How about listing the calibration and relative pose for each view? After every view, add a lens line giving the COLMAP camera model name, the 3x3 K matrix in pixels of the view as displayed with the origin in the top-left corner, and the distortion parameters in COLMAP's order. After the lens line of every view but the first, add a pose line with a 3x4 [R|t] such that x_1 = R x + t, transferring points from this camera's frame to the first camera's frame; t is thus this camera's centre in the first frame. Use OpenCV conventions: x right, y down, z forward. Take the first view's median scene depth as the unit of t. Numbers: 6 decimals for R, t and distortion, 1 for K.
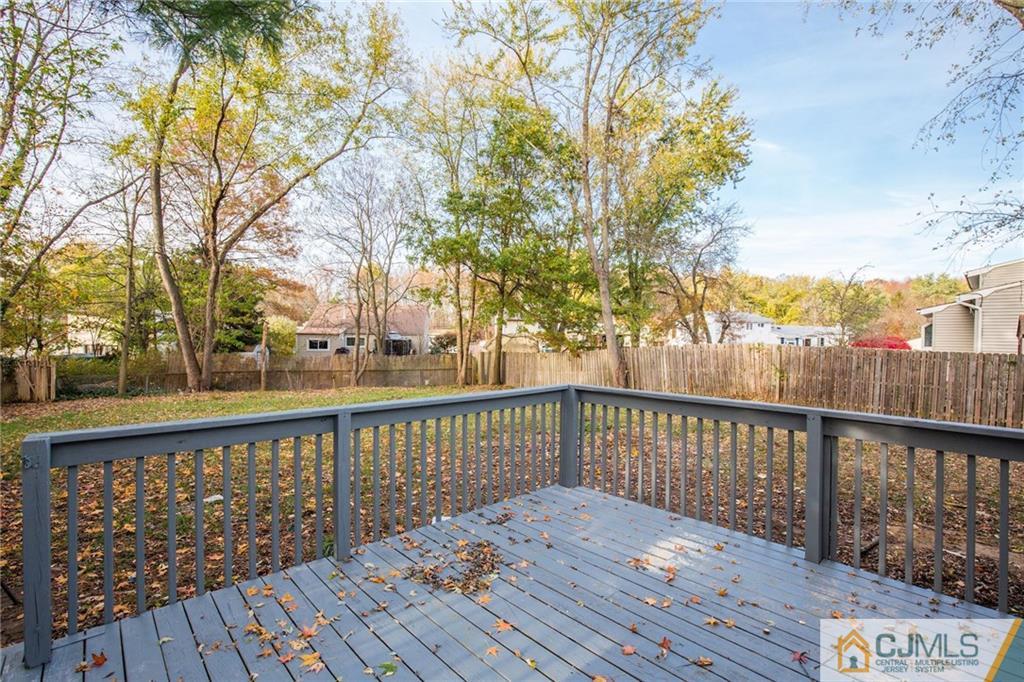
lens RADIAL K [[465.5, 0, 519.0], [0, 465.5, 345.8], [0, 0, 1]] dist [-0.029127, 0.004779]
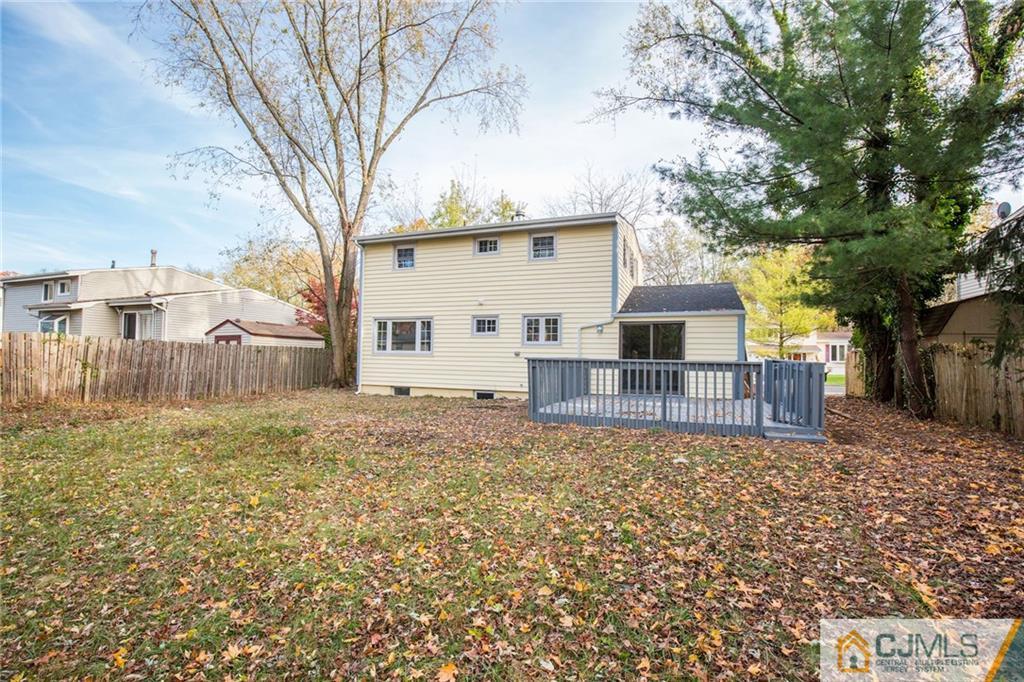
lens RADIAL K [[465.5, 0, 508.4], [0, 465.5, 344.4], [0, 0, 1]] dist [-0.029127, 0.004779]
pose [[-0.413234, 0.001943, 0.910623, -1.399949], [-0.004224, 0.999983, -0.004051, 0.033456], [-0.910615, -0.005521, -0.413219, 1.707887]]
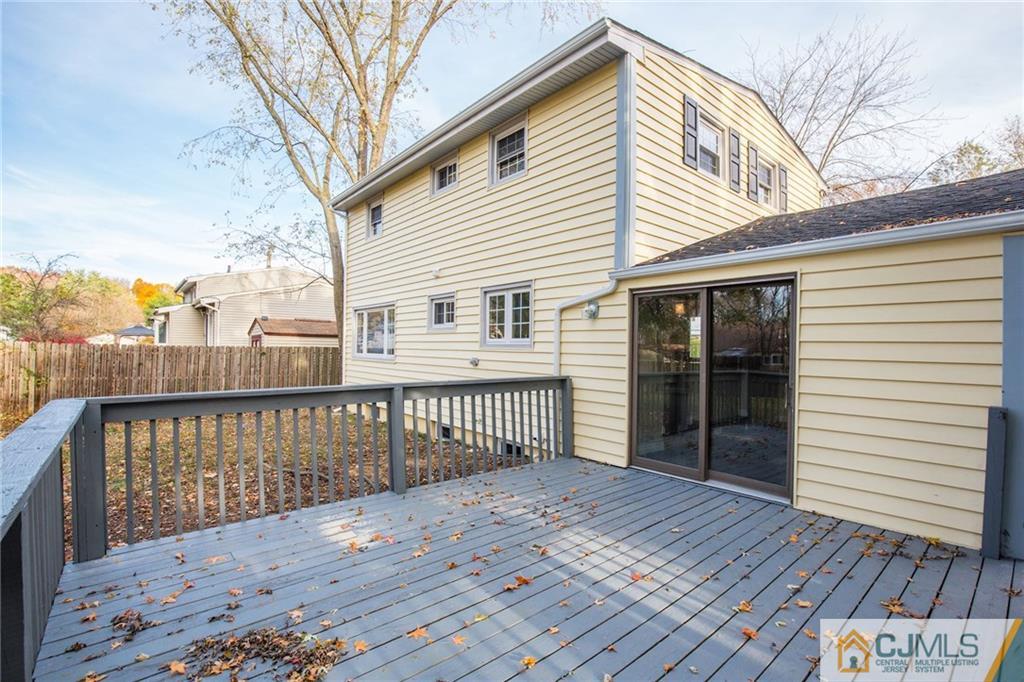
lens RADIAL K [[465.5, 0, 514.1], [0, 465.5, 344.3], [0, 0, 1]] dist [-0.029127, 0.004779]
pose [[0.068688, -0.012808, 0.997556, -0.417363], [0.011610, 0.999860, 0.012038, 0.005059], [-0.997571, 0.010755, 0.068827, 0.324121]]
